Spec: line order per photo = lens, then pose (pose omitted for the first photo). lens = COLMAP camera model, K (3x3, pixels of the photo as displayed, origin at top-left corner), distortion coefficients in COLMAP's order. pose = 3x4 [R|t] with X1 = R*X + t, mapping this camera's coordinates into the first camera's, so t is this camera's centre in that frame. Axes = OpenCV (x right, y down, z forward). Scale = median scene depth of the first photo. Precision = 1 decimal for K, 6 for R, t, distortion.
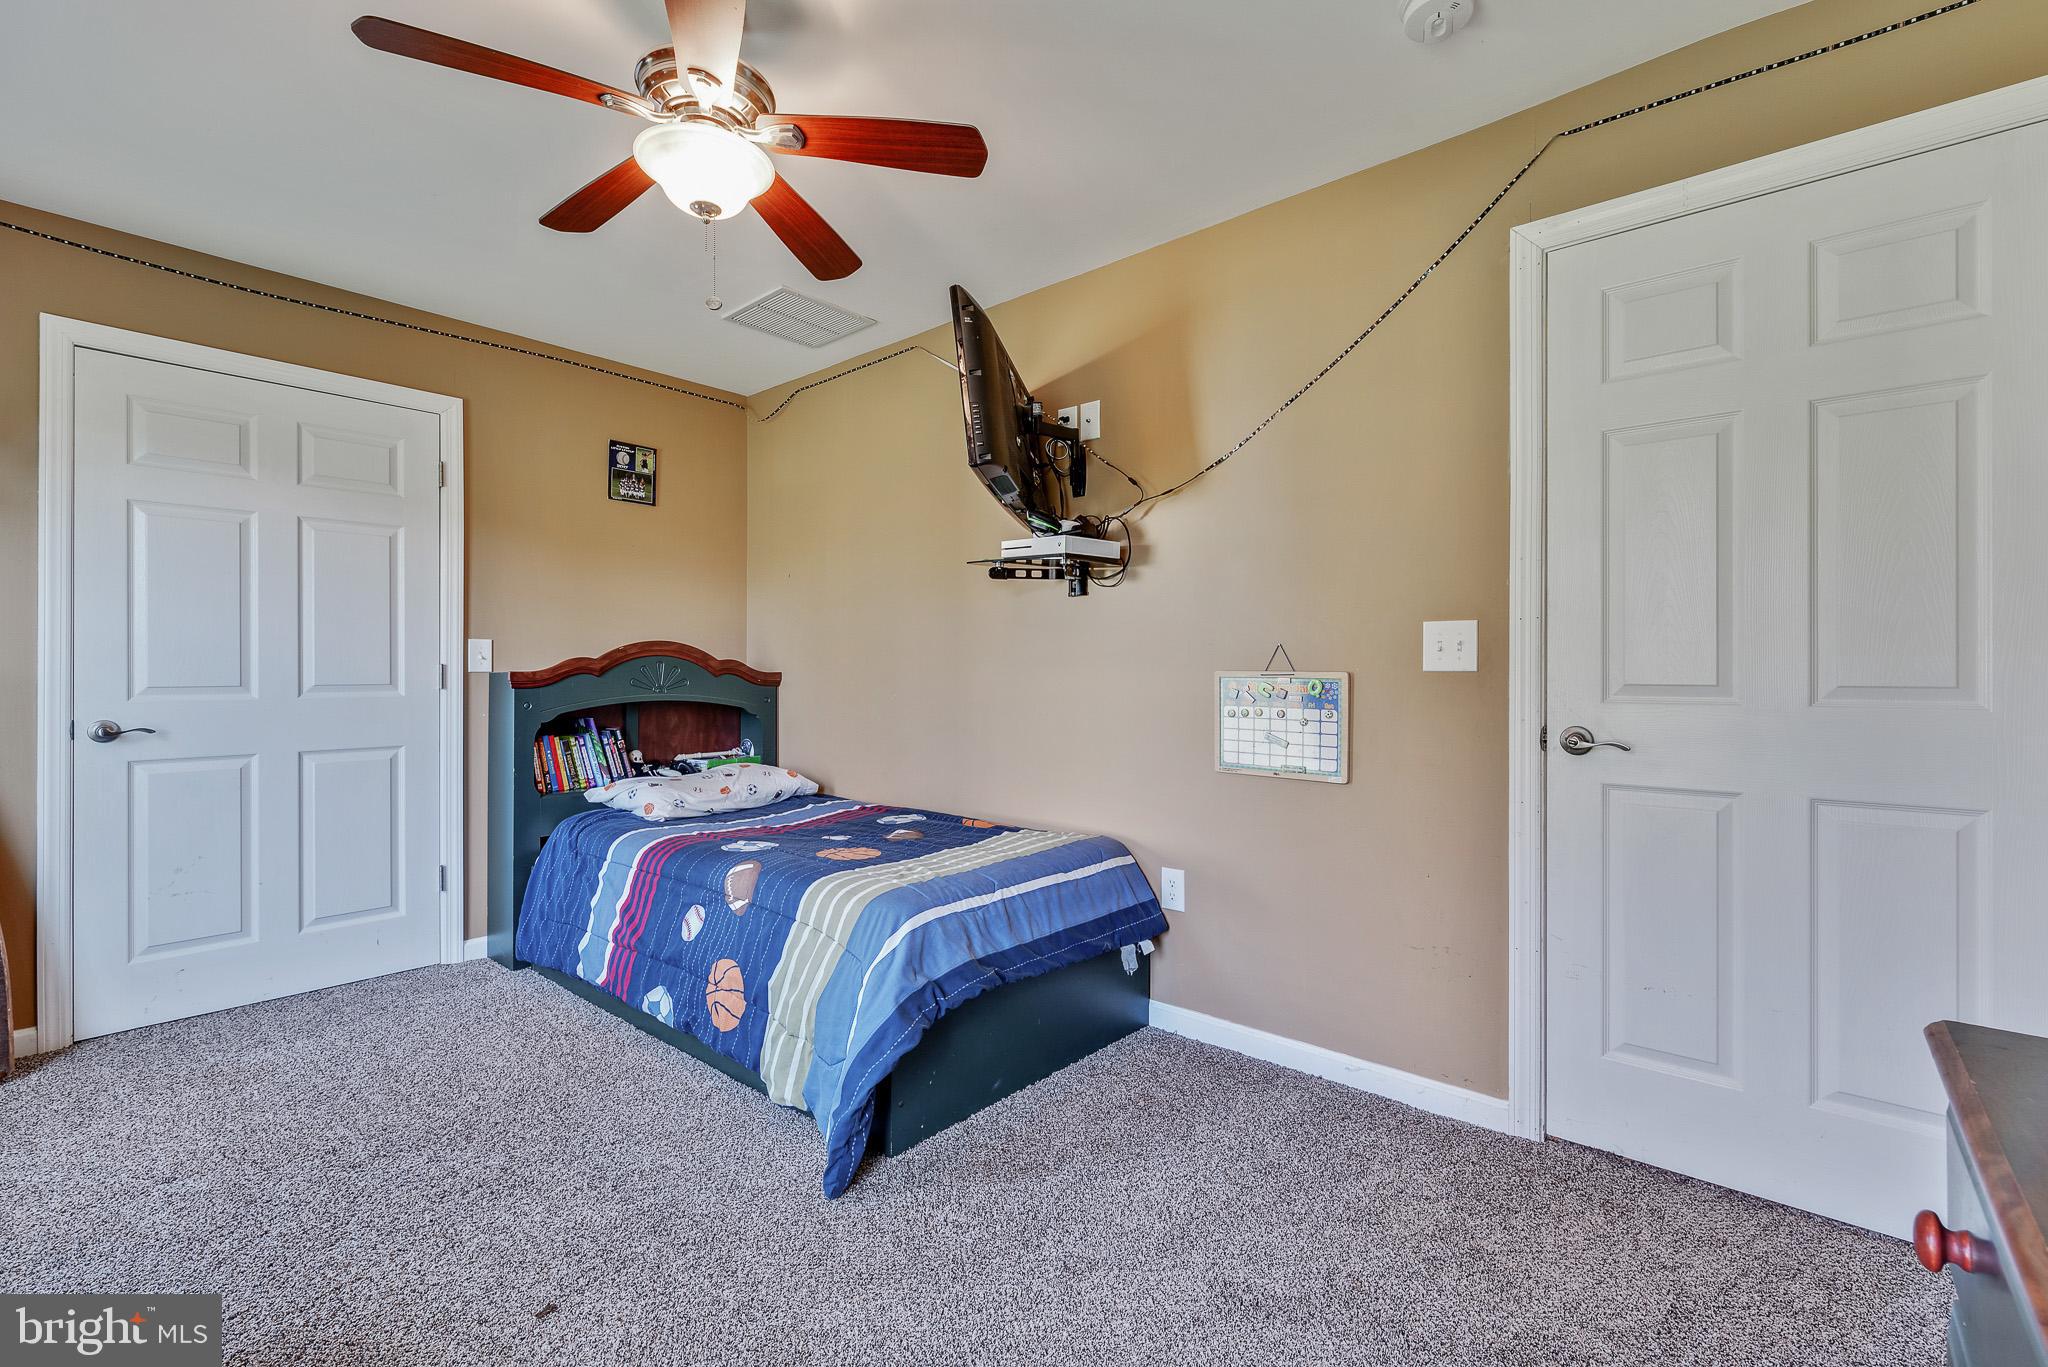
lens RADIAL K [[911.2, 0, 1024.0], [0, 911.2, 683.5], [0, 0, 1]] dist [-0.000326, -0.000108]
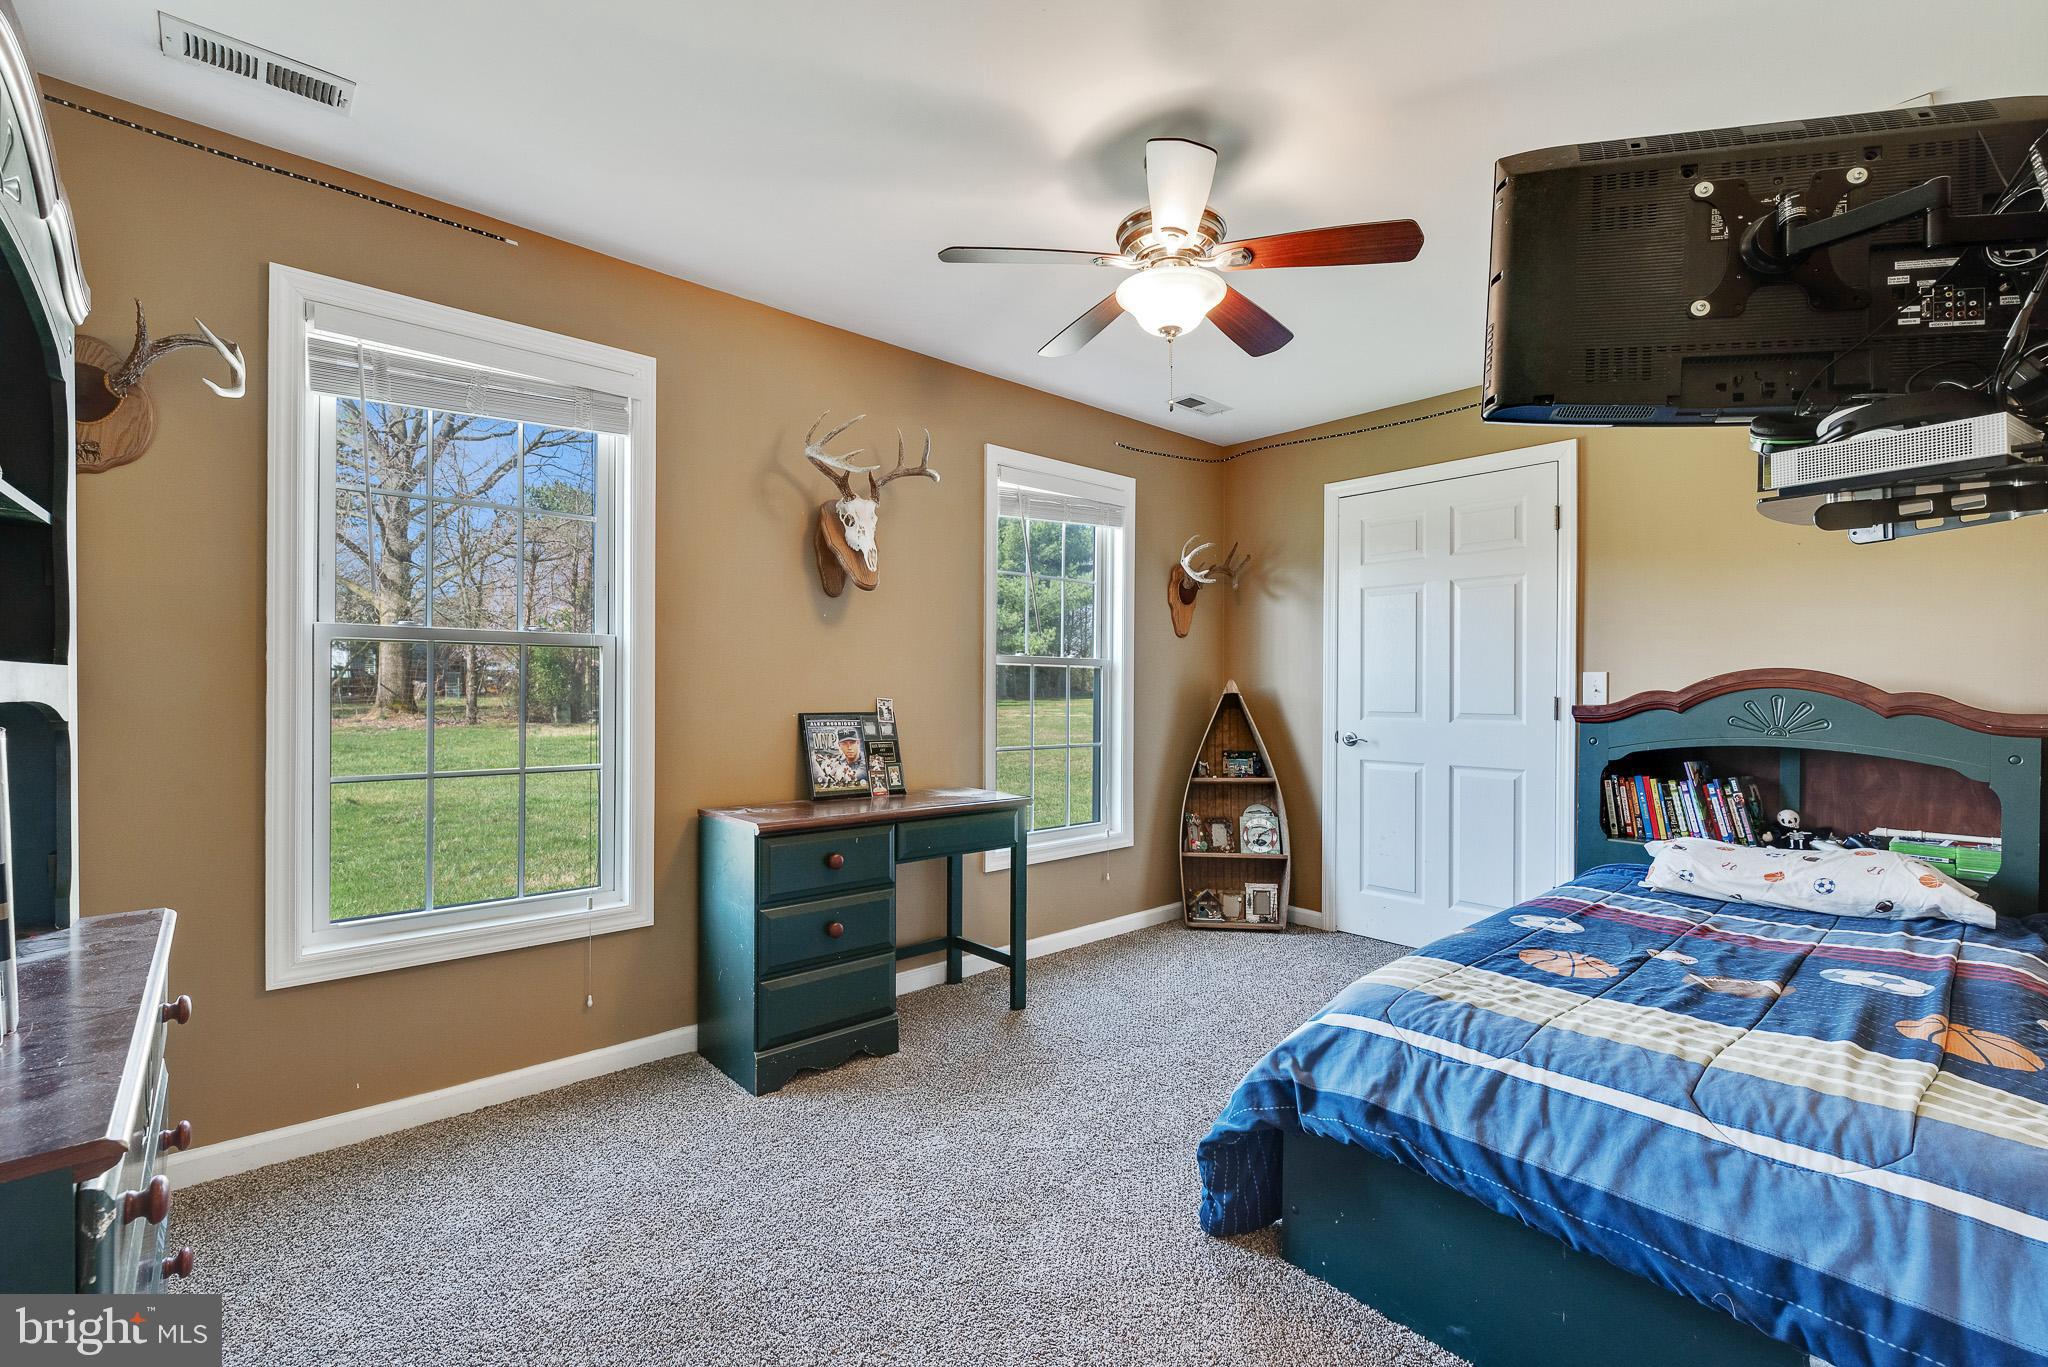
lens RADIAL K [[879.1, 0, 1030.5], [0, 879.1, 669.1], [0, 0, 1]] dist [-0.002511, -0.000425]
pose [[-0.127692, -0.021249, -0.991586, 0.440075], [-0.021787, 0.999589, -0.018615, -0.020466], [0.991575, 0.019227, -0.128103, 0.510883]]
